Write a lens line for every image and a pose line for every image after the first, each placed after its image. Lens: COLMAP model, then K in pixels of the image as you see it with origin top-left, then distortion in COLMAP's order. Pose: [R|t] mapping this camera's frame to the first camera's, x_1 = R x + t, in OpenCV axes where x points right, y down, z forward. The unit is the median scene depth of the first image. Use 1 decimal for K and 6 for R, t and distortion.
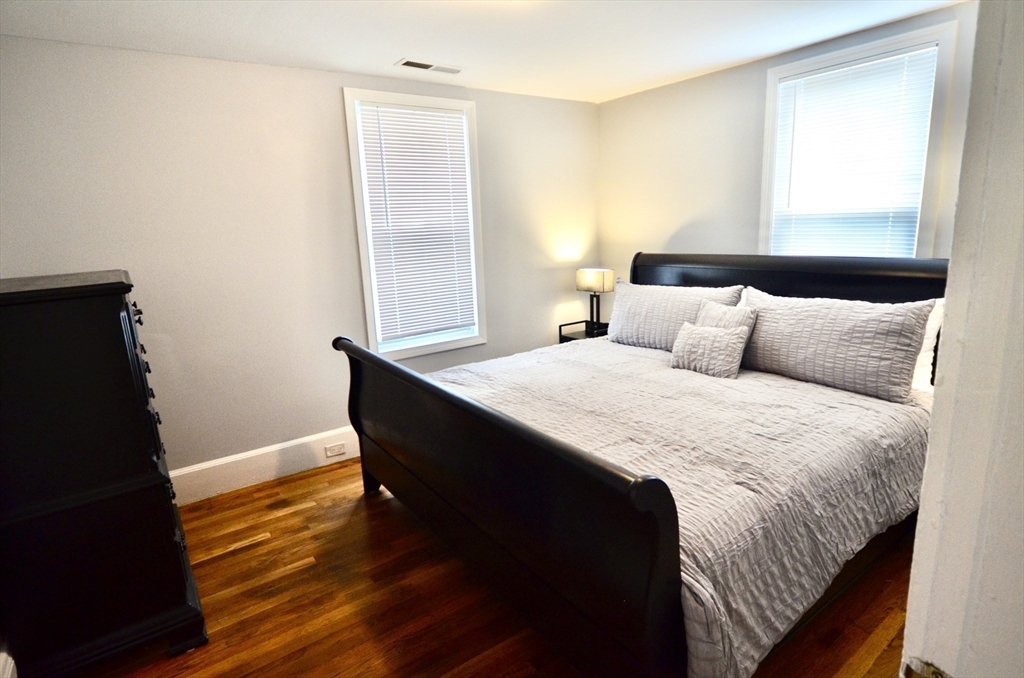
lens RADIAL K [[542.7, 0, 511.8], [0, 542.7, 338.3], [0, 0, 1]] dist [-0.000658, -0.001586]
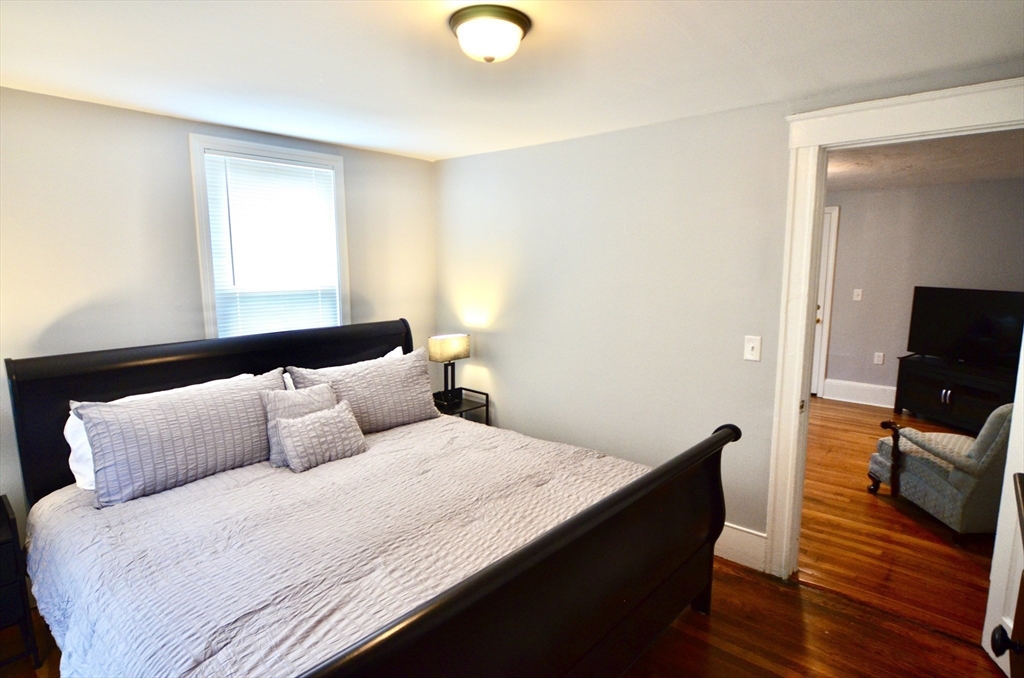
lens RADIAL K [[542.7, 0, 510.7], [0, 542.7, 339.8], [0, 0, 1]] dist [-0.000658, -0.001586]
pose [[-0.220393, -0.095378, 0.970737, -0.618258], [0.214290, 0.966160, 0.143580, -0.210253], [-0.951581, 0.239663, -0.192497, 0.864566]]
